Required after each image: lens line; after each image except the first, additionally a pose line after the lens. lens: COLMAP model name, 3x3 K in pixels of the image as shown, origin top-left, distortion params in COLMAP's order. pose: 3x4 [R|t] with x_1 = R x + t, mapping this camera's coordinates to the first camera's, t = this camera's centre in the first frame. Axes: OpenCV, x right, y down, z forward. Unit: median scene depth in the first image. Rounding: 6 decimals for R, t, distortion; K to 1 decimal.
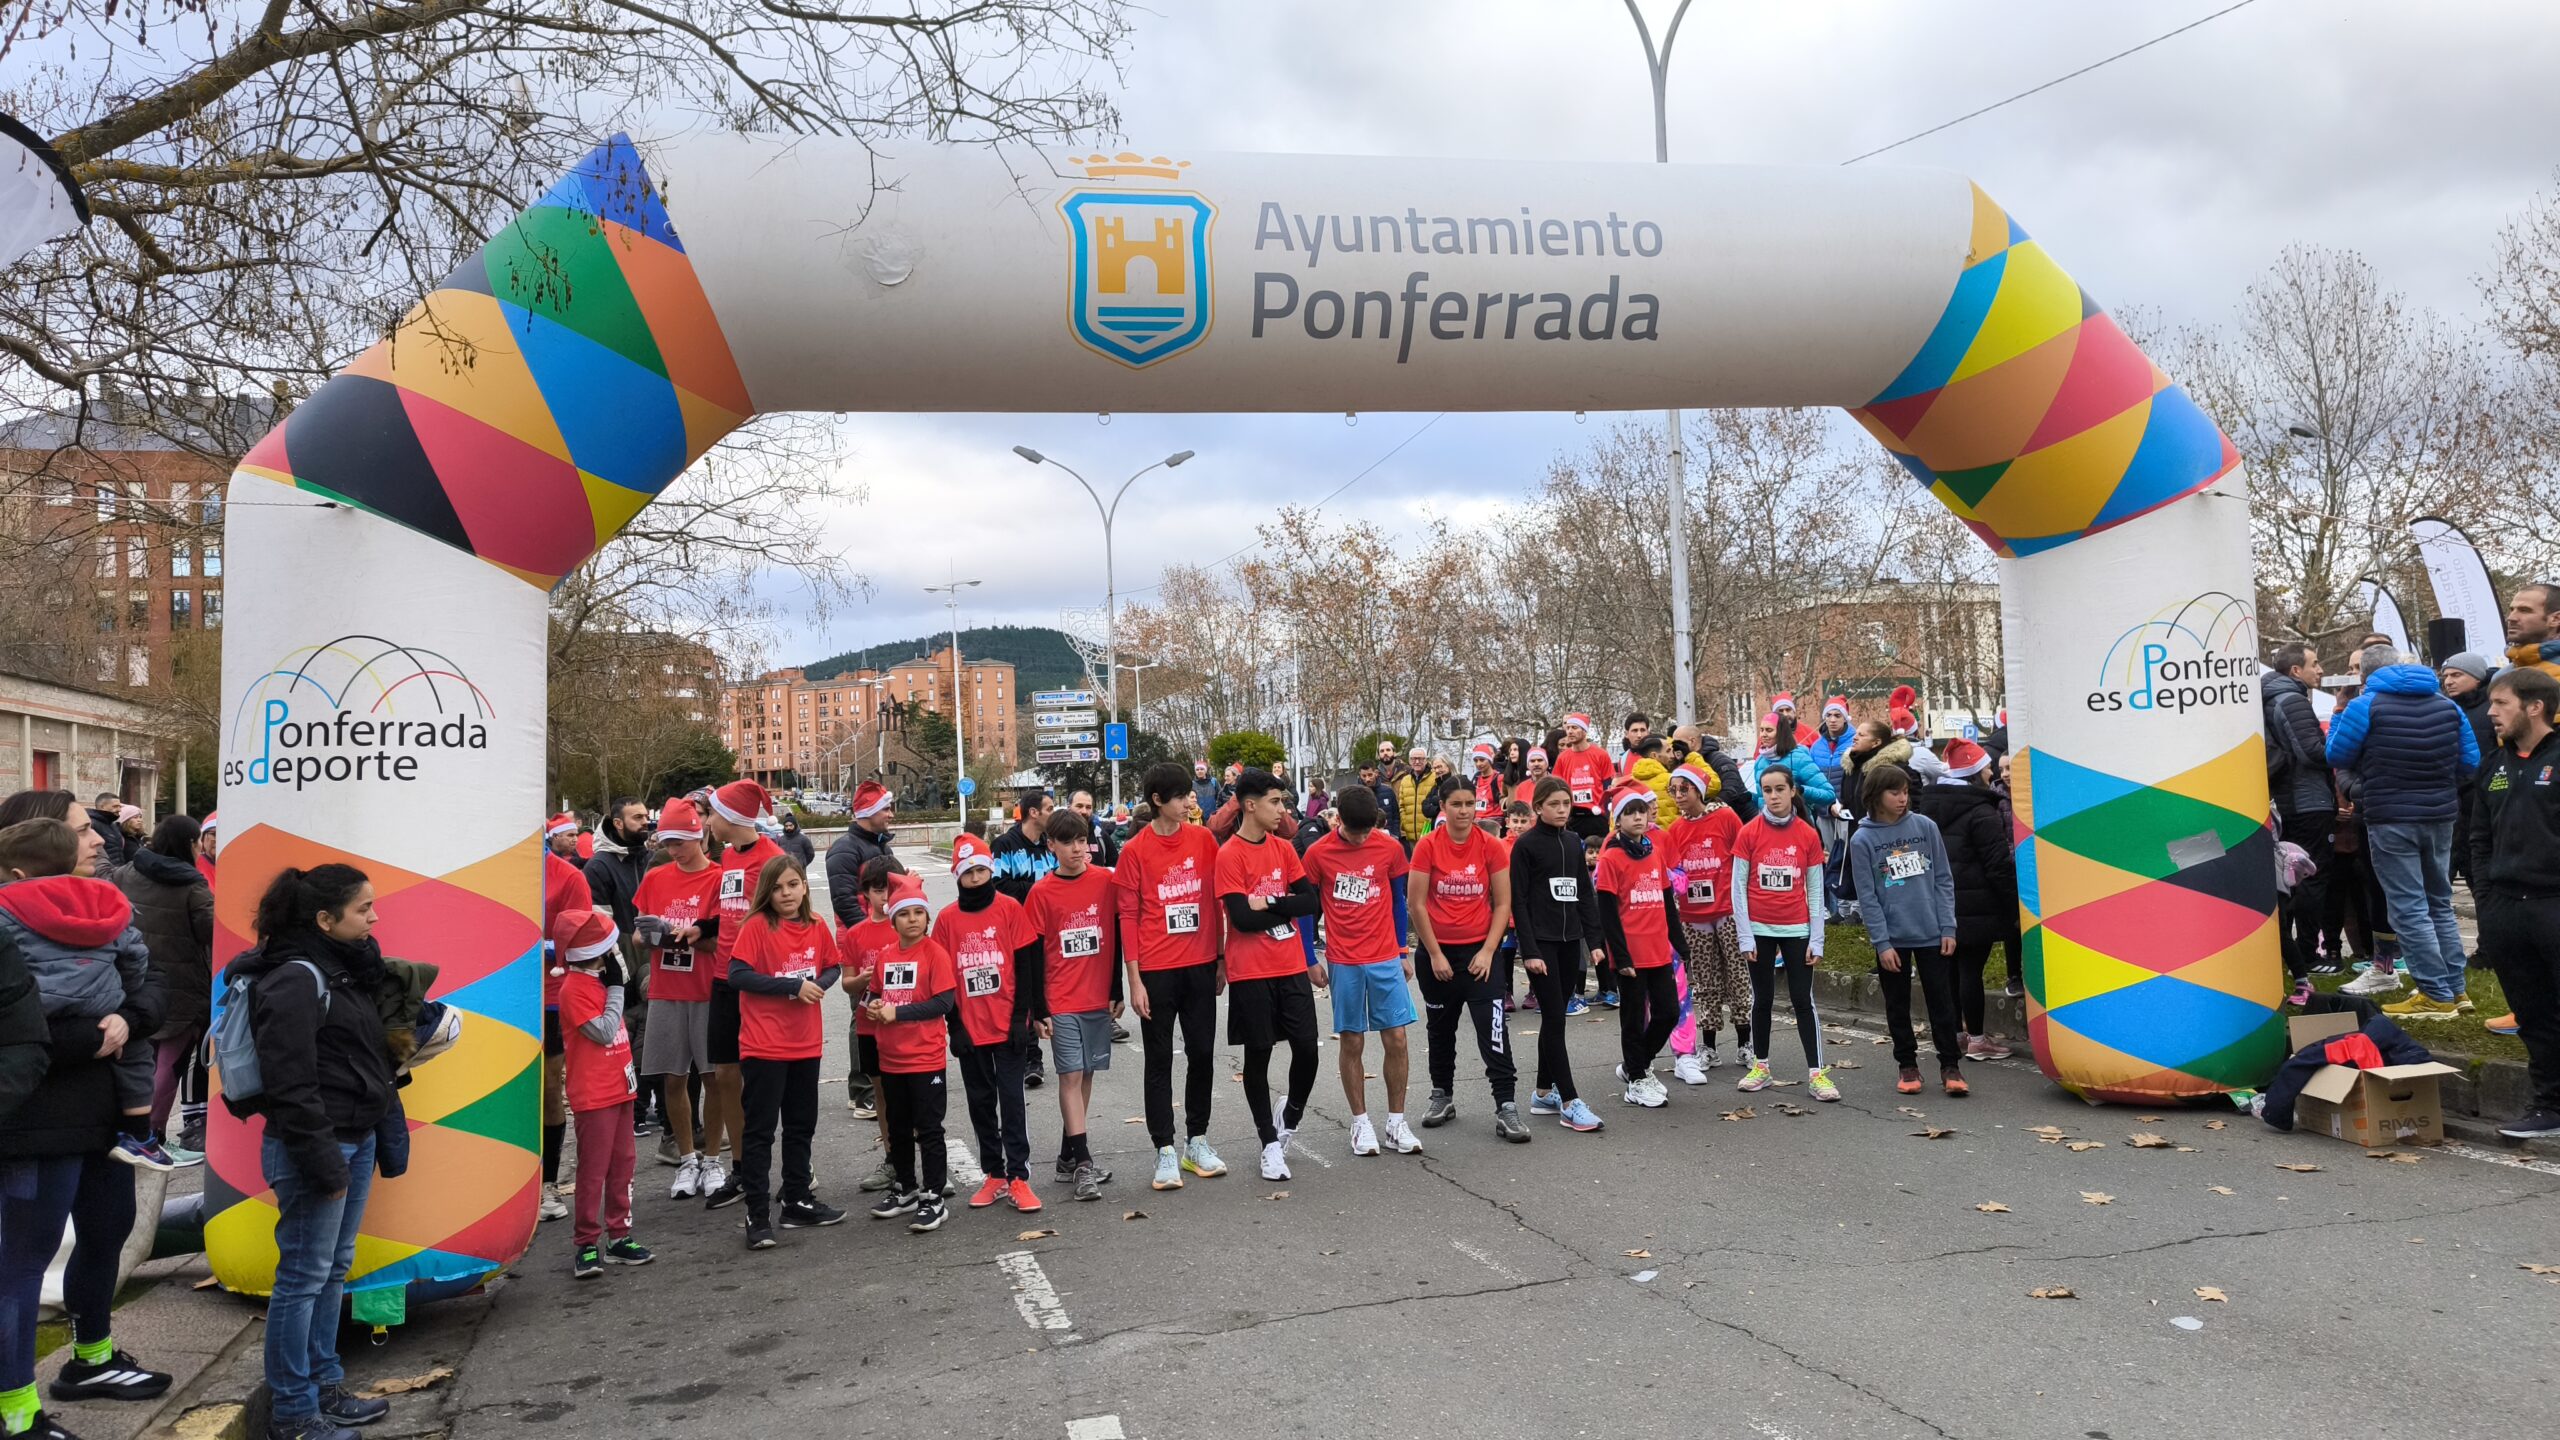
lens RADIAL K [[1799.5, 0, 1279.4], [0, 1799.5, 714.3], [0, 0, 1]] dist [0.061790, -0.047114]
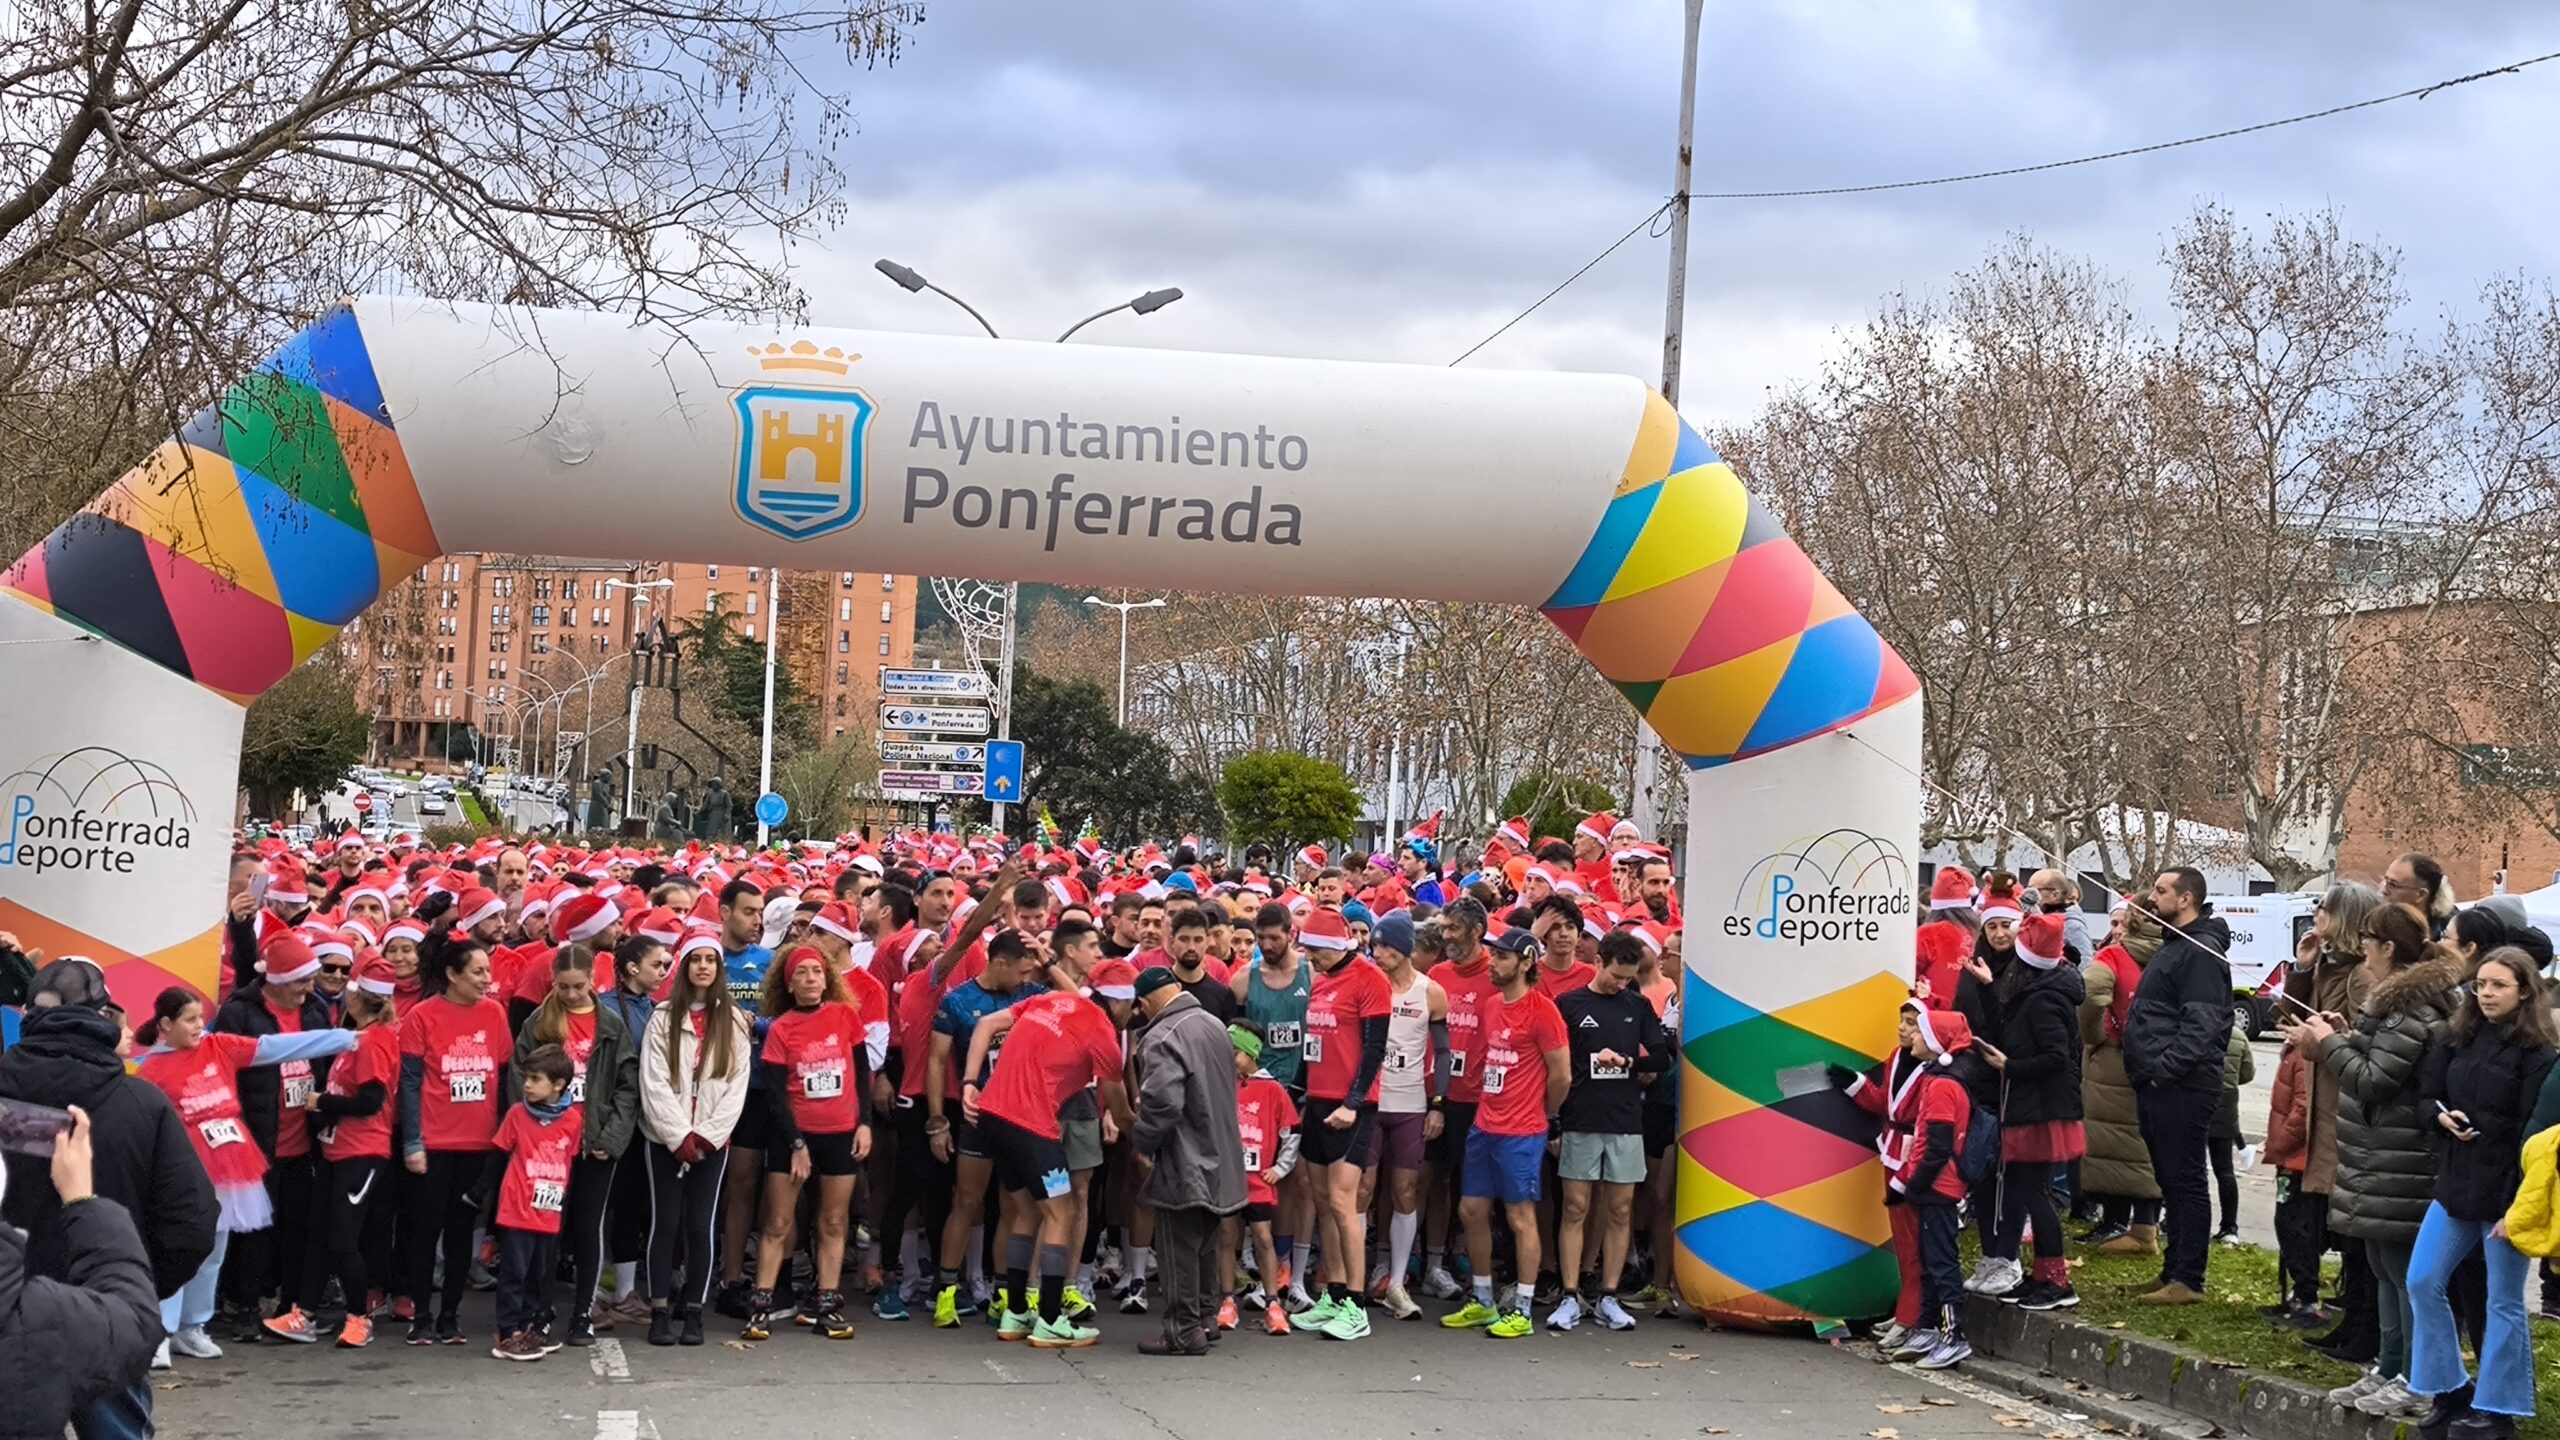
lens RADIAL K [[3655.4, 0, 1288.4], [0, 3655.4, 728.9], [0, 0, 1]] dist [0.072574, -0.097418]
pose [[0.994879, 0.090875, -0.044248, 0.314115], [-0.090381, 0.995822, 0.013046, -0.132195], [0.045249, -0.008980, 0.998935, -1.146910]]
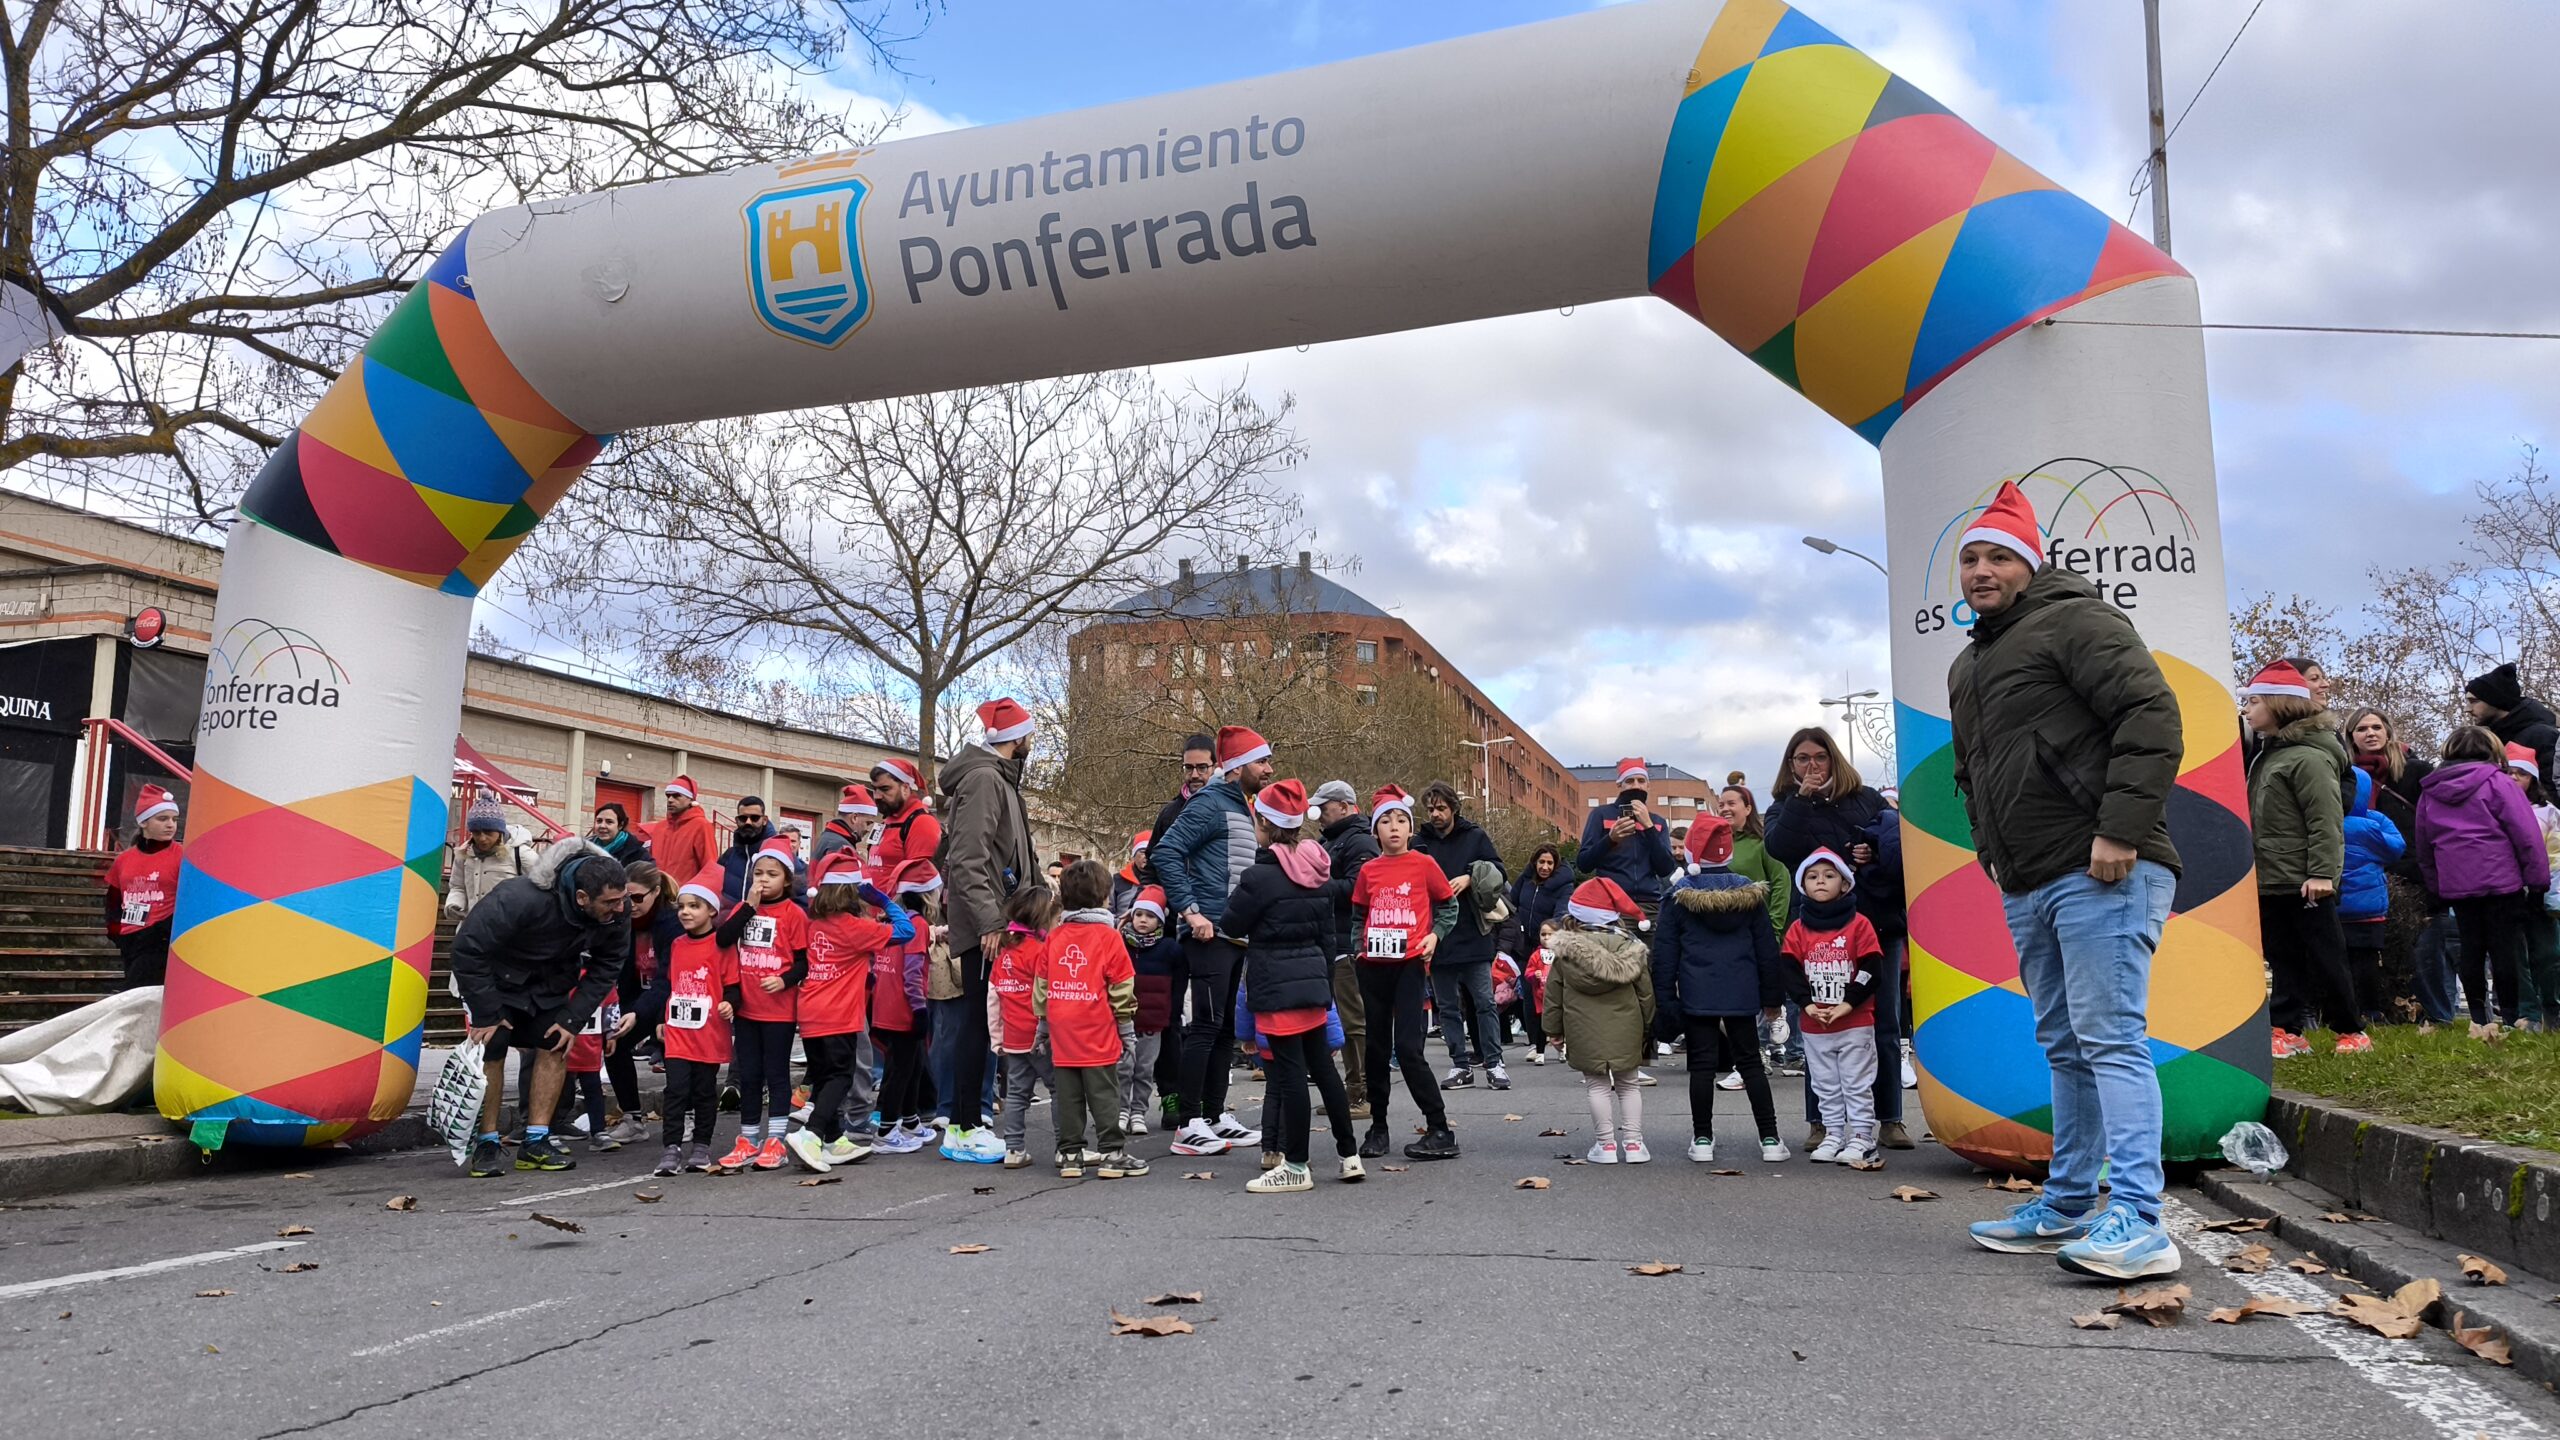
lens RADIAL K [[1781.4, 0, 1266.2], [0, 1781.4, 728.4], [0, 0, 1]] dist [0.067736, -0.054869]
pose [[0.844804, -0.028965, -0.534292, 0.679916], [-0.007794, 0.997762, -0.066415, 0.097812], [0.535020, 0.060272, 0.842687, 0.252065]]
